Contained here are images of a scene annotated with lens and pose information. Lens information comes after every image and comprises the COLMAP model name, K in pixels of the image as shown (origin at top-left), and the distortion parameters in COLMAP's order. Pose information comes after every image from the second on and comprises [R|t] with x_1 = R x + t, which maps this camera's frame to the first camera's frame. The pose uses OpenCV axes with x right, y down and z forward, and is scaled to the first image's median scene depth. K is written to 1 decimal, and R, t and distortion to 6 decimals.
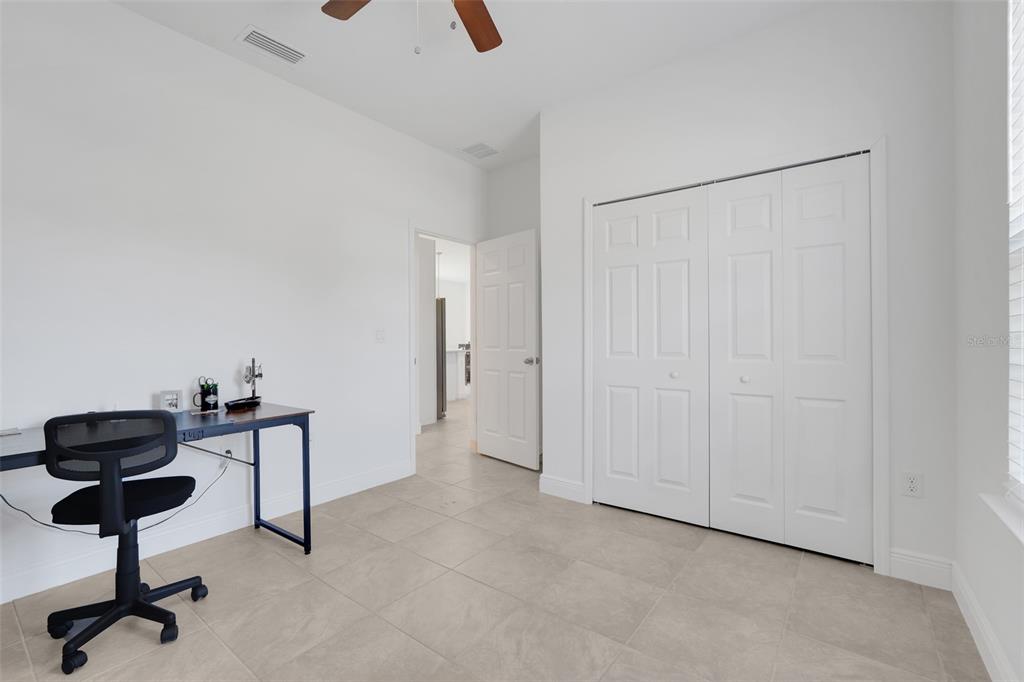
lens RADIAL K [[451.3, 0, 509.5], [0, 451.3, 344.9], [0, 0, 1]] dist [-0.006575, 0.000699]
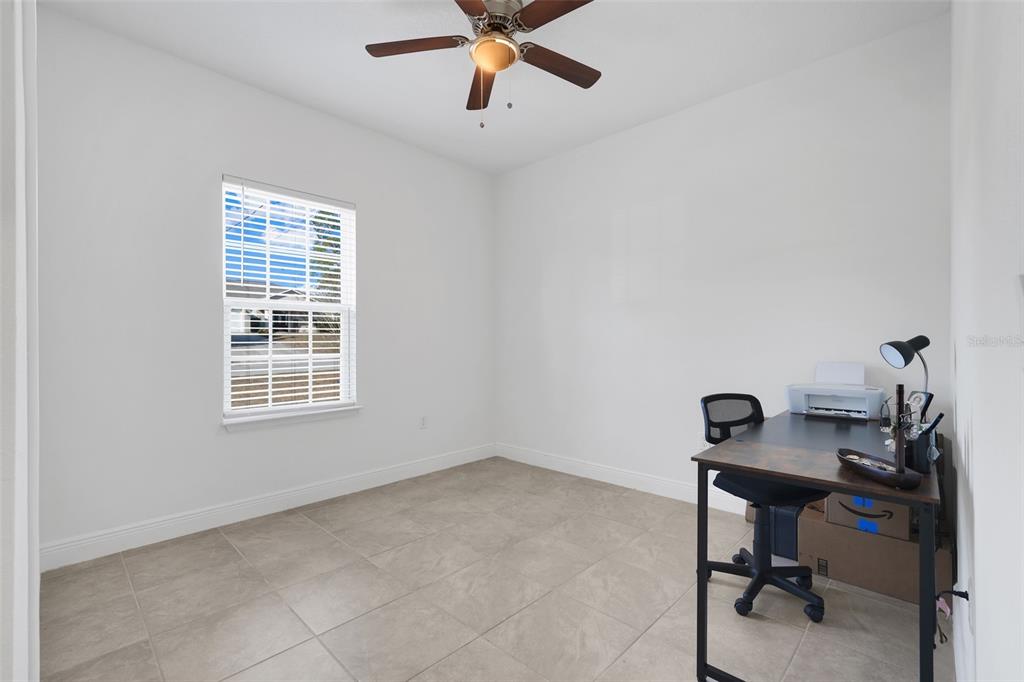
lens RADIAL K [[451.3, 0, 509.5], [0, 451.3, 344.9], [0, 0, 1]] dist [-0.006575, 0.000699]
pose [[-0.993081, 0.005797, 0.117290, -0.346798], [0.007677, 0.999849, 0.015583, -0.029419], [-0.117182, 0.016375, -0.992975, 2.233378]]
